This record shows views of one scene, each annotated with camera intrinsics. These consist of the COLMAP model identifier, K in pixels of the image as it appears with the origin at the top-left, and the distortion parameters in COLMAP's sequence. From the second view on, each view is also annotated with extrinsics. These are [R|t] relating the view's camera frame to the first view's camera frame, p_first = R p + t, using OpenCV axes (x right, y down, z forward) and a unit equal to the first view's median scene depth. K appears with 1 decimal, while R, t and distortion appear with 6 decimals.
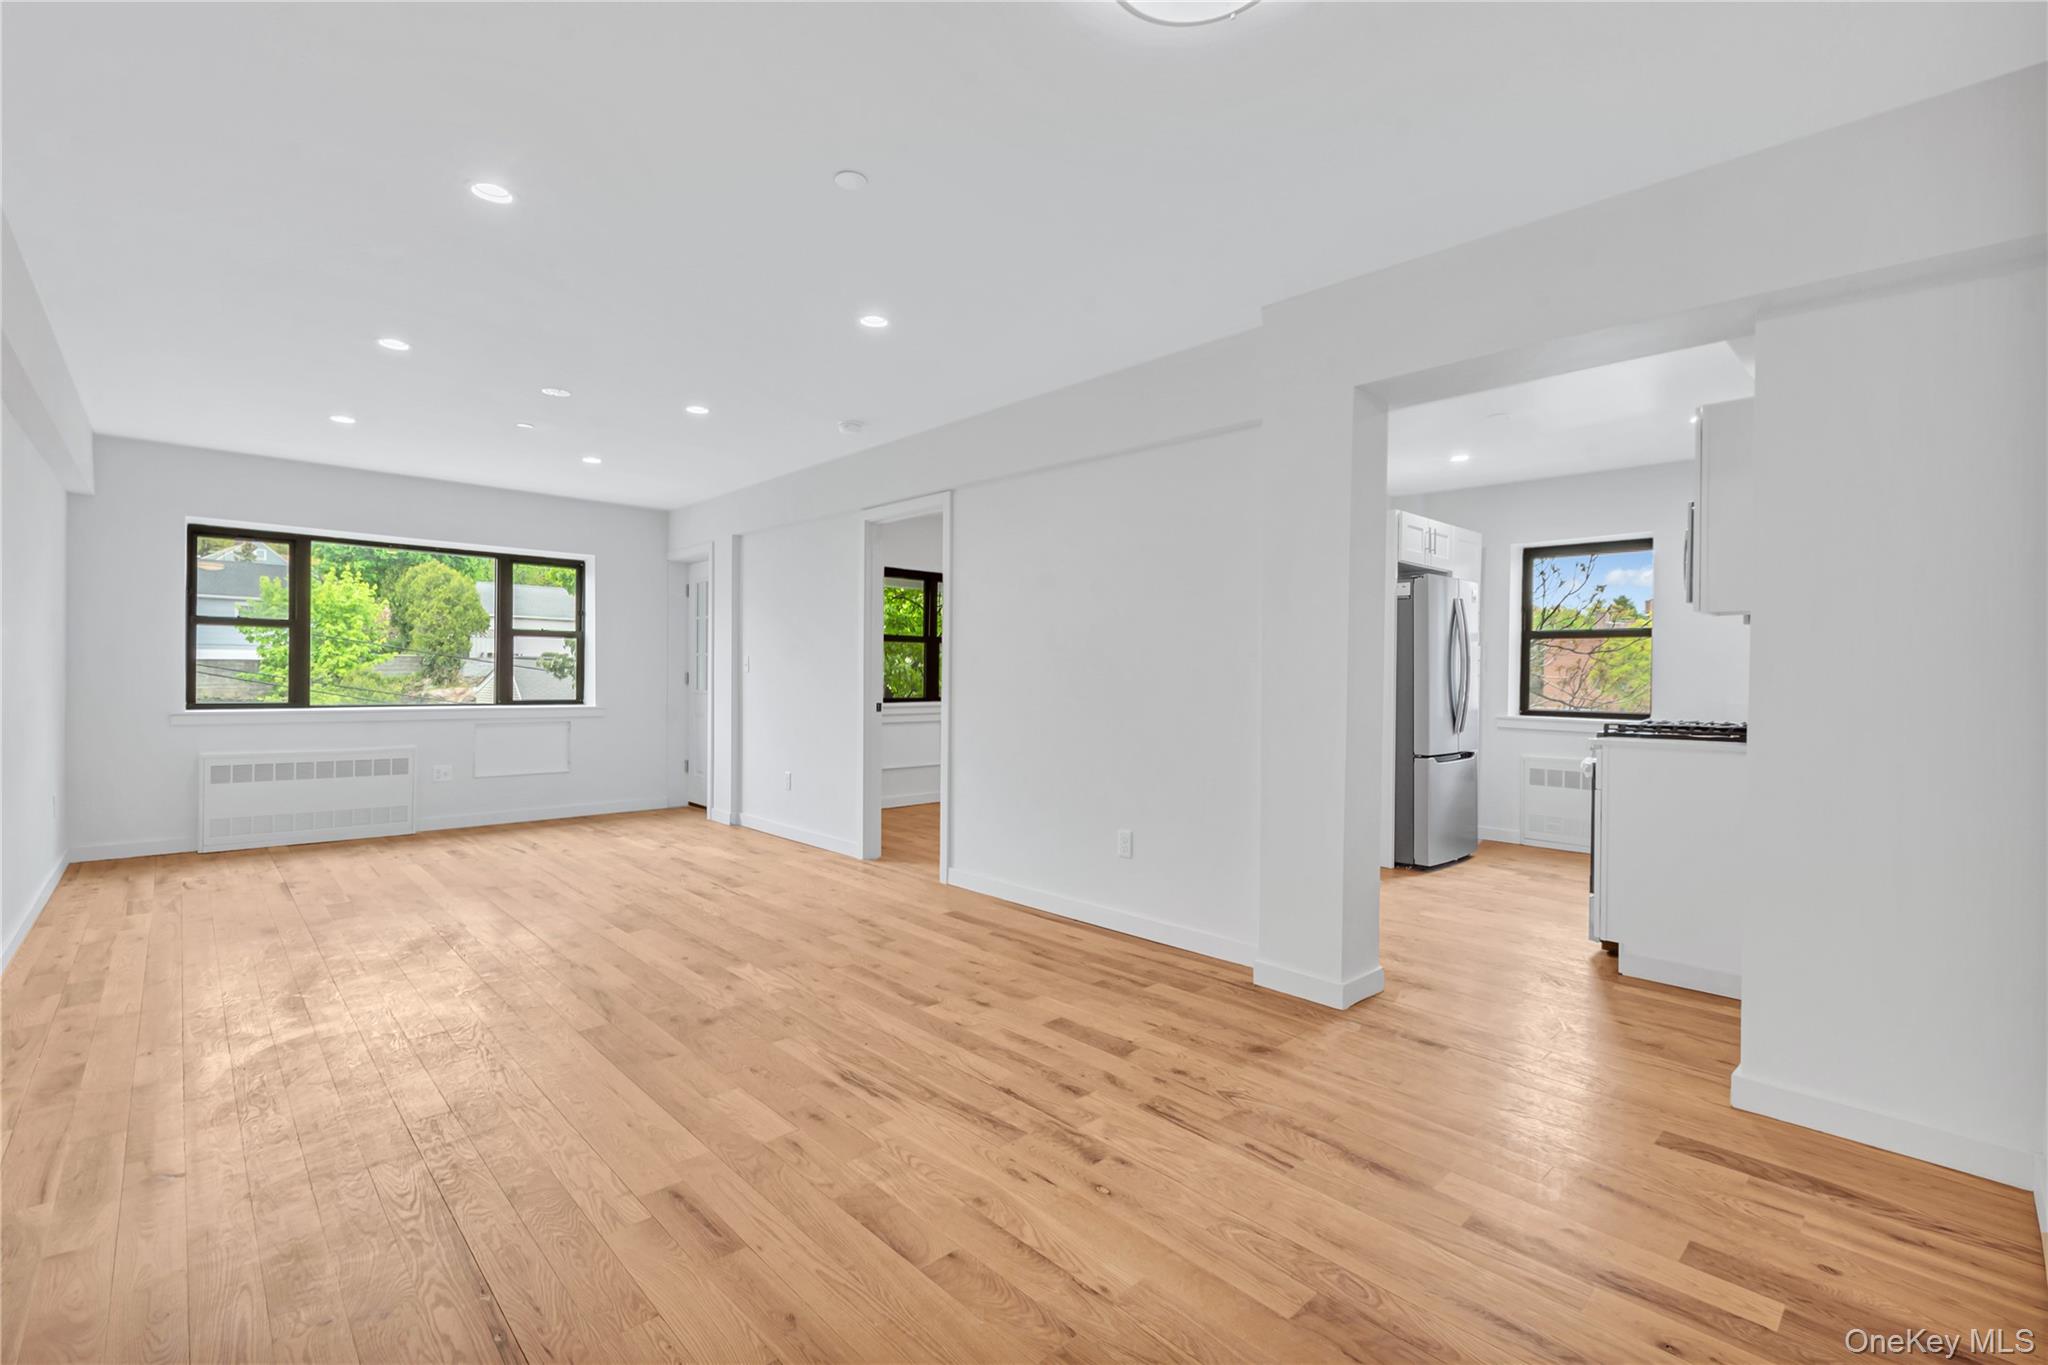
lens RADIAL K [[887.6, 0, 1039.0], [0, 887.6, 686.4], [0, 0, 1]] dist [0.003498, -0.003362]
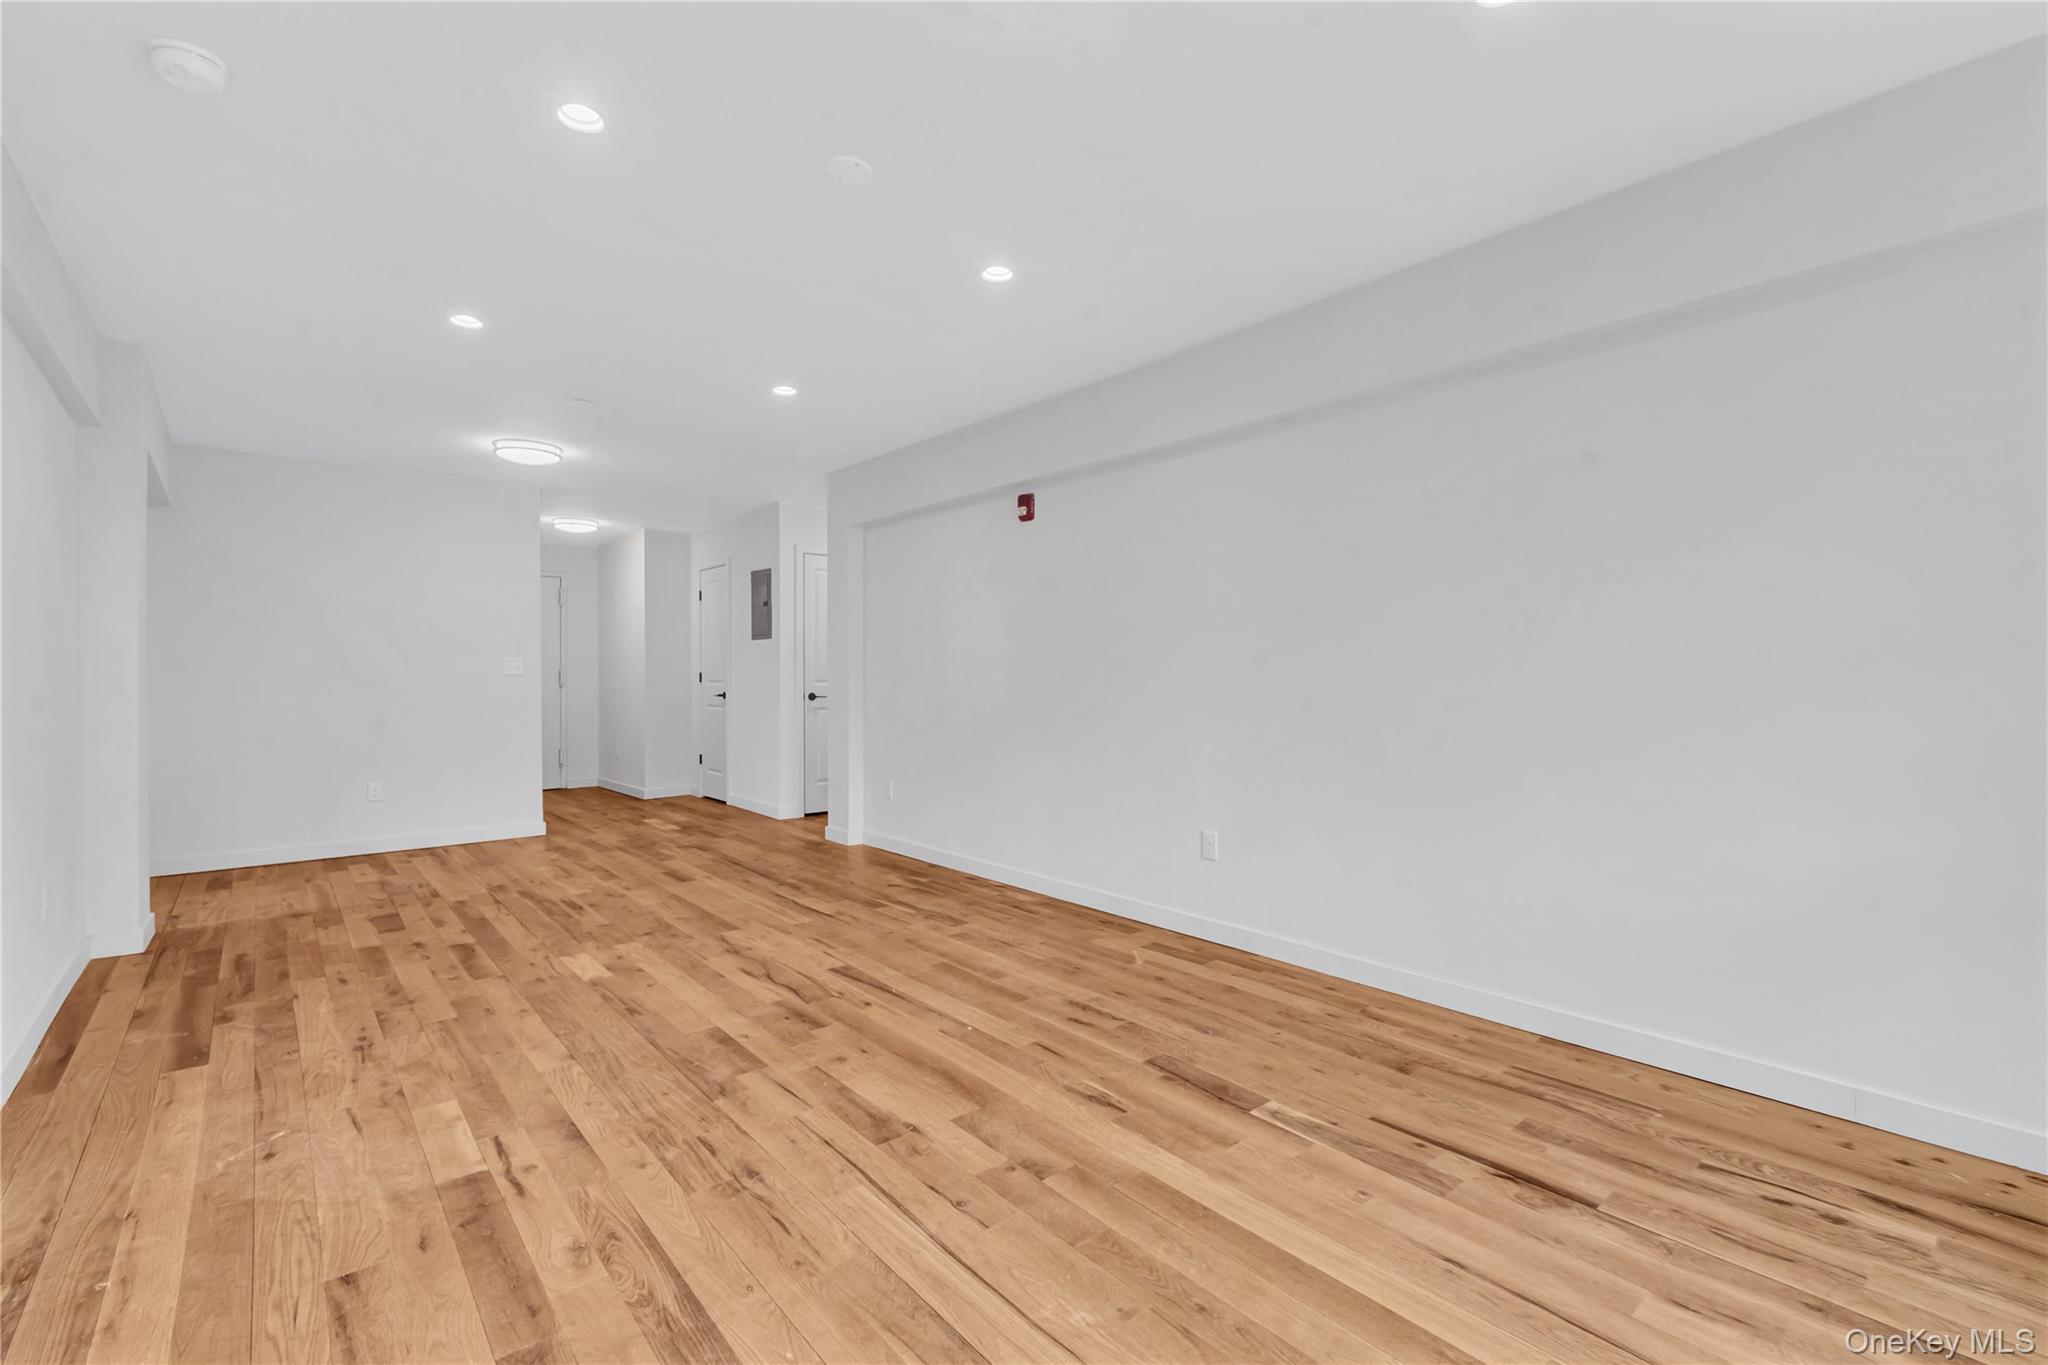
lens RADIAL K [[887.6, 0, 1039.0], [0, 887.6, 686.4], [0, 0, 1]] dist [0.003498, -0.003362]
pose [[-0.998840, -0.005136, 0.047872, -0.828180], [-0.004433, 0.999881, 0.014791, -0.011861], [-0.047943, 0.014561, -0.998744, 1.864024]]
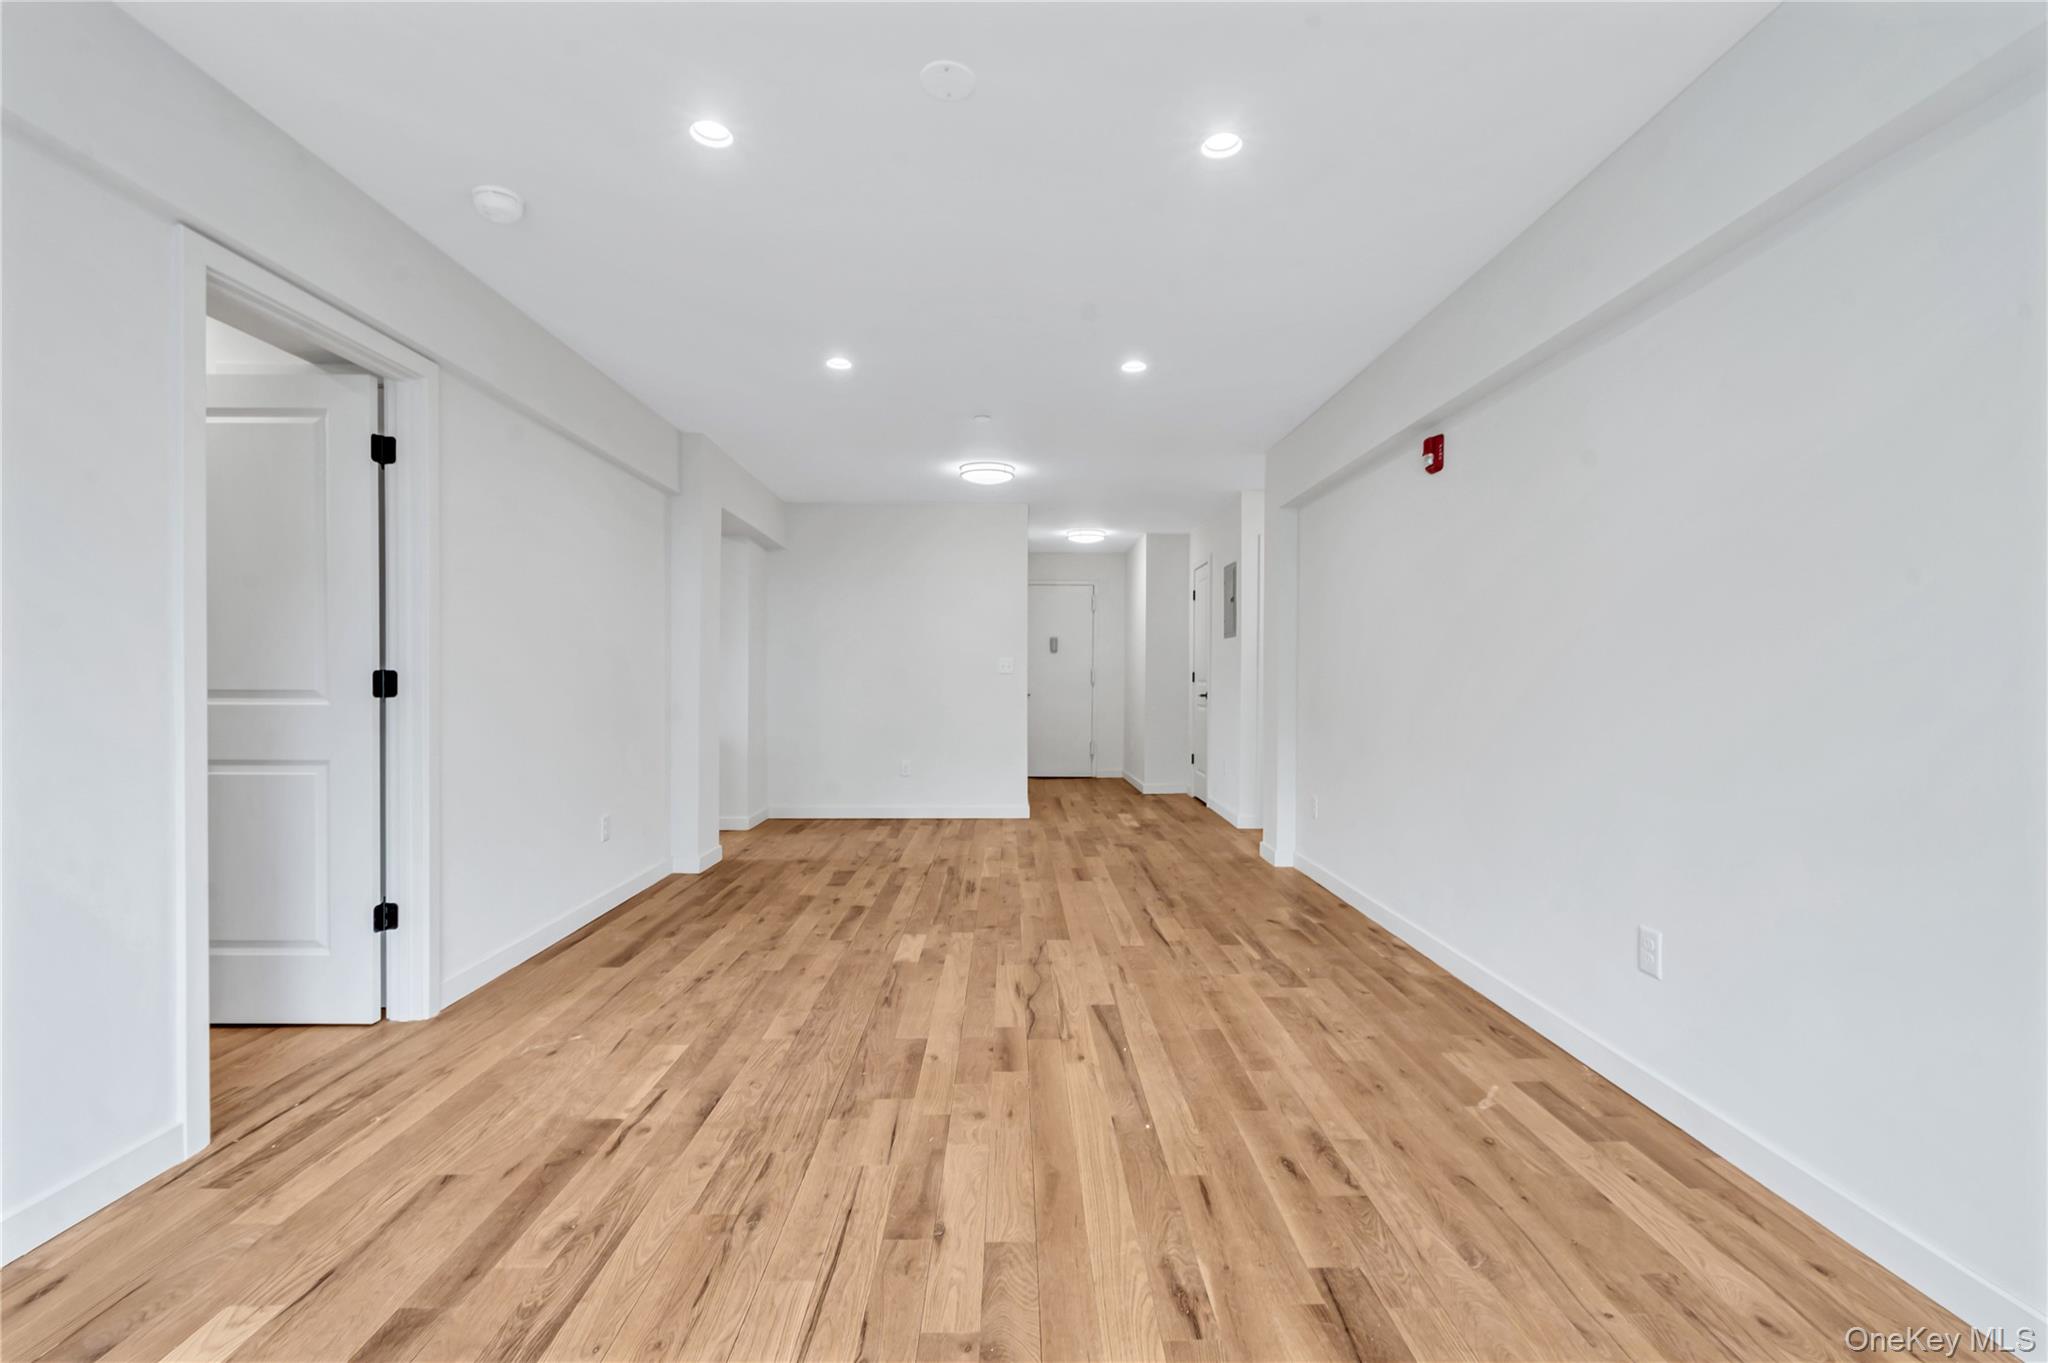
lens RADIAL K [[887.6, 0, 1039.0], [0, 887.6, 685.4], [0, 0, 1]] dist [0.003498, -0.003362]
pose [[-0.745653, -0.017205, 0.666113, -1.076036], [-0.007947, 0.999825, 0.016930, -0.011287], [-0.666288, 0.007330, -0.745659, 1.591844]]
